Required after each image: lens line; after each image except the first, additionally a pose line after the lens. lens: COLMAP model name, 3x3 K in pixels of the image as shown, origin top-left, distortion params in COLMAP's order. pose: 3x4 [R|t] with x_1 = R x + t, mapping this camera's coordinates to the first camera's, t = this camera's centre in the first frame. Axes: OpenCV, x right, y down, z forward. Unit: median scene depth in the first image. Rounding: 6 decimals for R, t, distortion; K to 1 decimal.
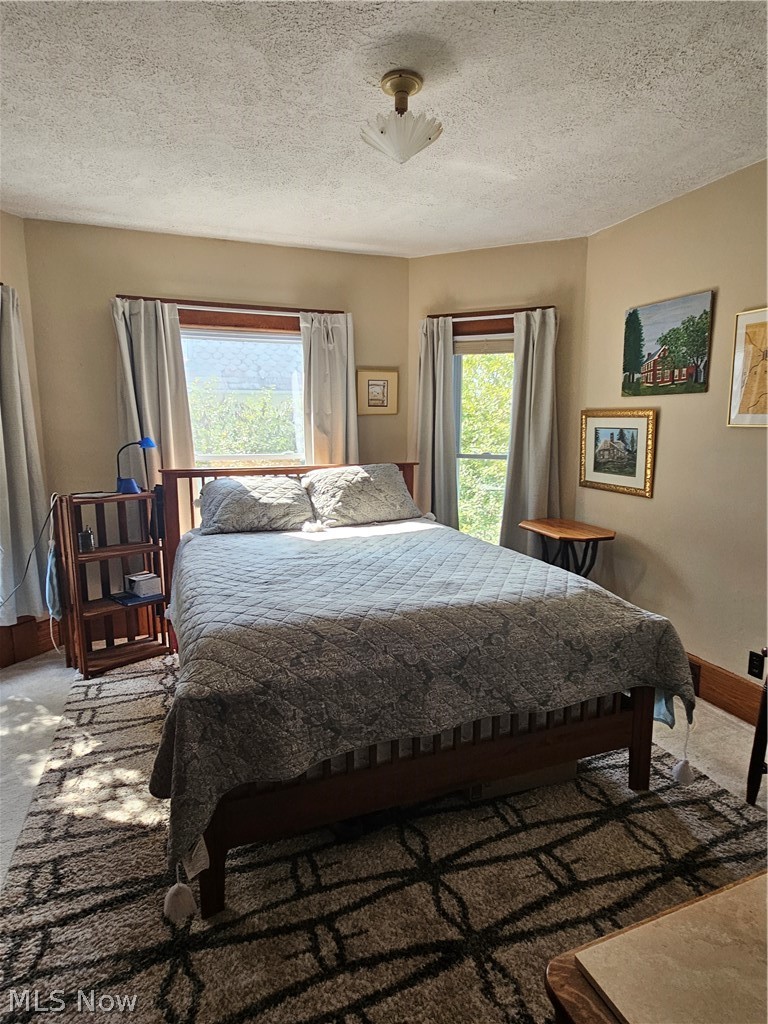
lens RADIAL K [[564.0, 0, 381.7], [0, 564.0, 510.9], [0, 0, 1]] dist [-0.002861, 0.002337]
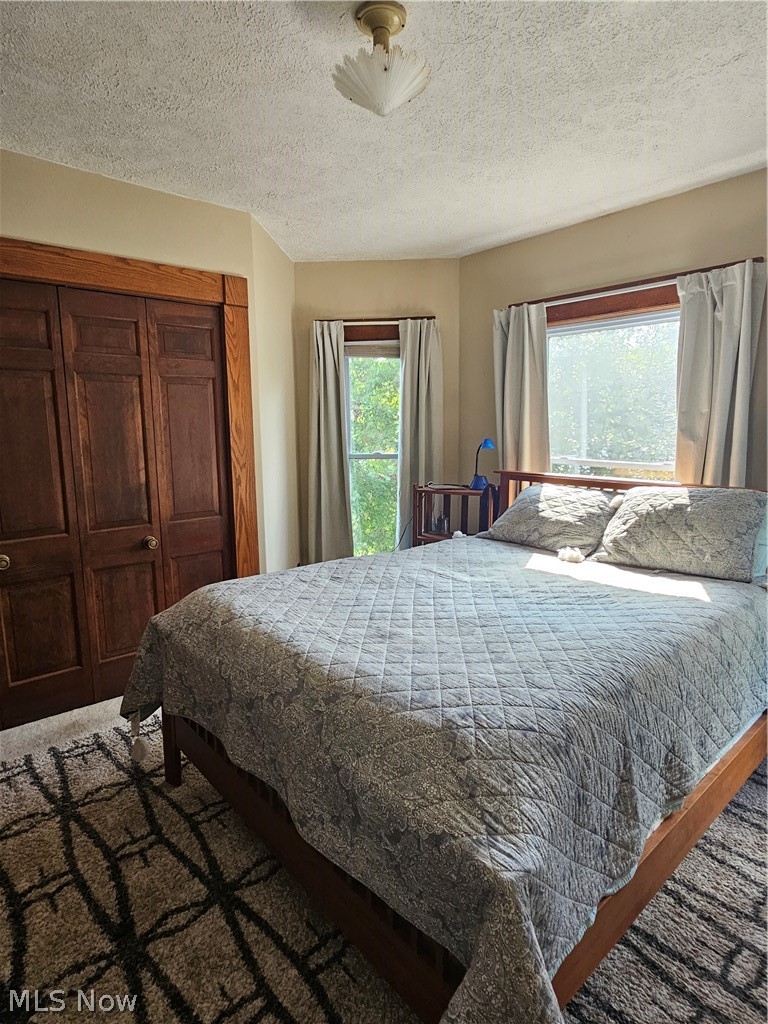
lens RADIAL K [[564.0, 0, 380.2], [0, 564.0, 508.5], [0, 0, 1]] dist [-0.002861, 0.002337]
pose [[0.346270, 0.141085, -0.927465, 0.524919], [-0.137525, 0.985580, 0.098581, -0.078704], [0.928000, 0.093414, 0.360680, 0.447292]]
